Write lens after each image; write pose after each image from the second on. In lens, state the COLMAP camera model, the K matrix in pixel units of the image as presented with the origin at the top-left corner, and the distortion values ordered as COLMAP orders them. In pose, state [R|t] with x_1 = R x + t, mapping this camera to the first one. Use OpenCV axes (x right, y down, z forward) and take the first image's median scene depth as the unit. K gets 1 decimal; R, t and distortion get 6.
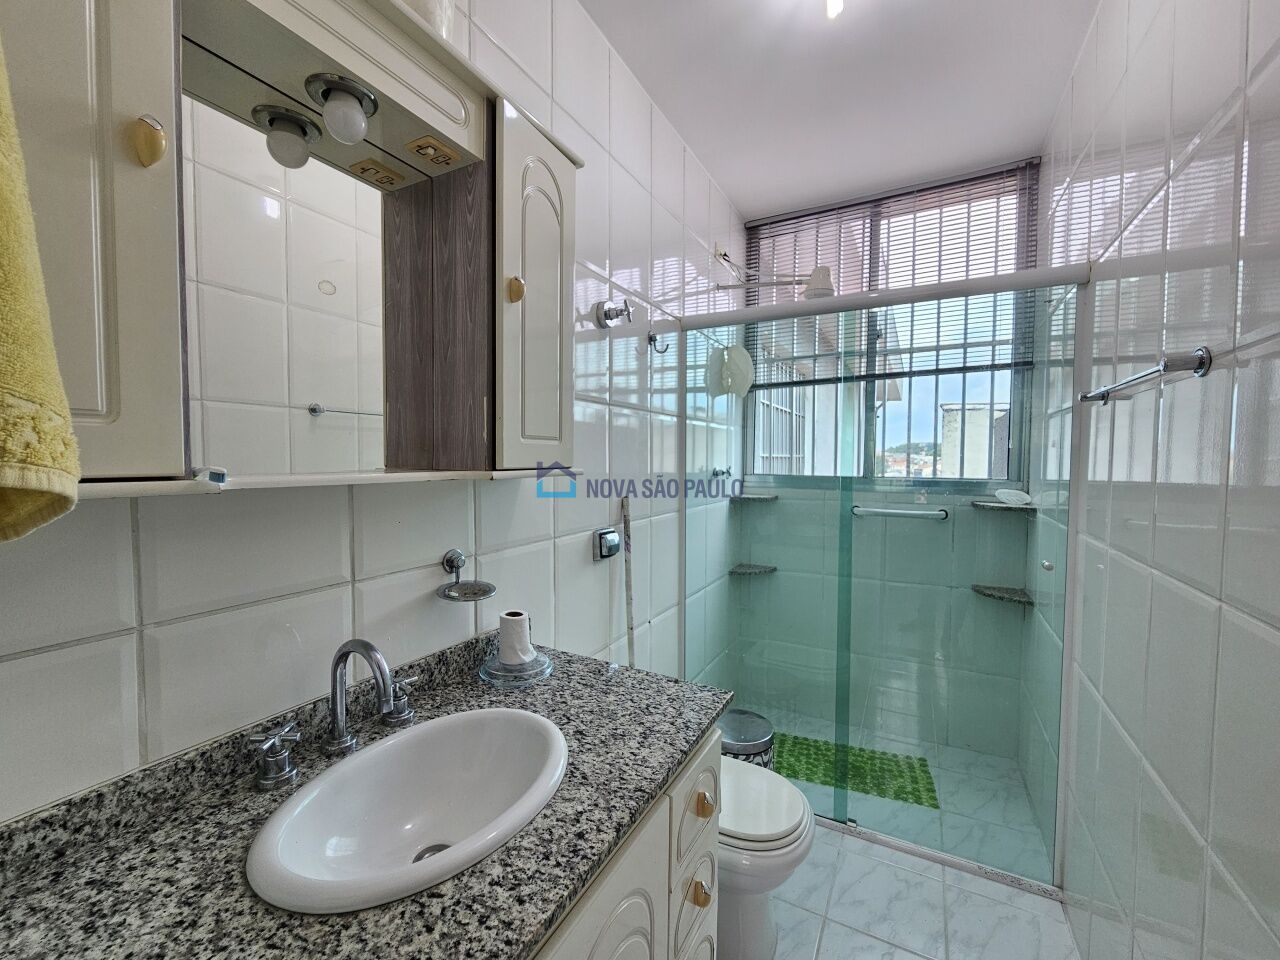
lens RADIAL K [[518.1, 0, 639.8], [0, 518.1, 478.7], [0, 0, 1]] dist [-0.000513, 0.000161]
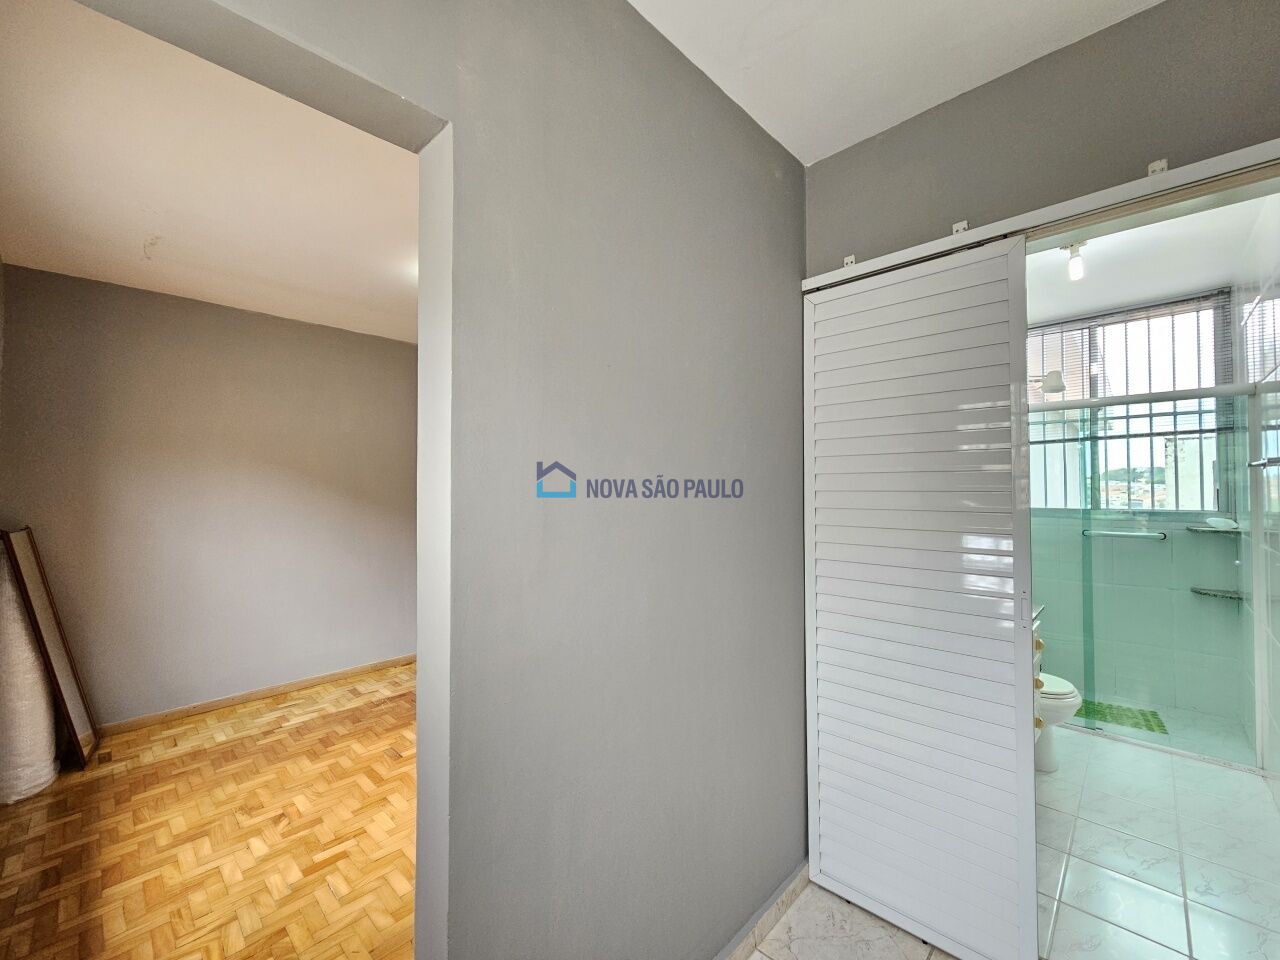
lens RADIAL K [[518.1, 0, 639.1], [0, 518.1, 484.5], [0, 0, 1]] dist [-0.000513, 0.000161]
pose [[0.962791, -0.025285, -0.269060, -0.409423], [0.014771, 0.999049, -0.041027, -0.034593], [0.269842, 0.035526, 0.962249, -0.759541]]
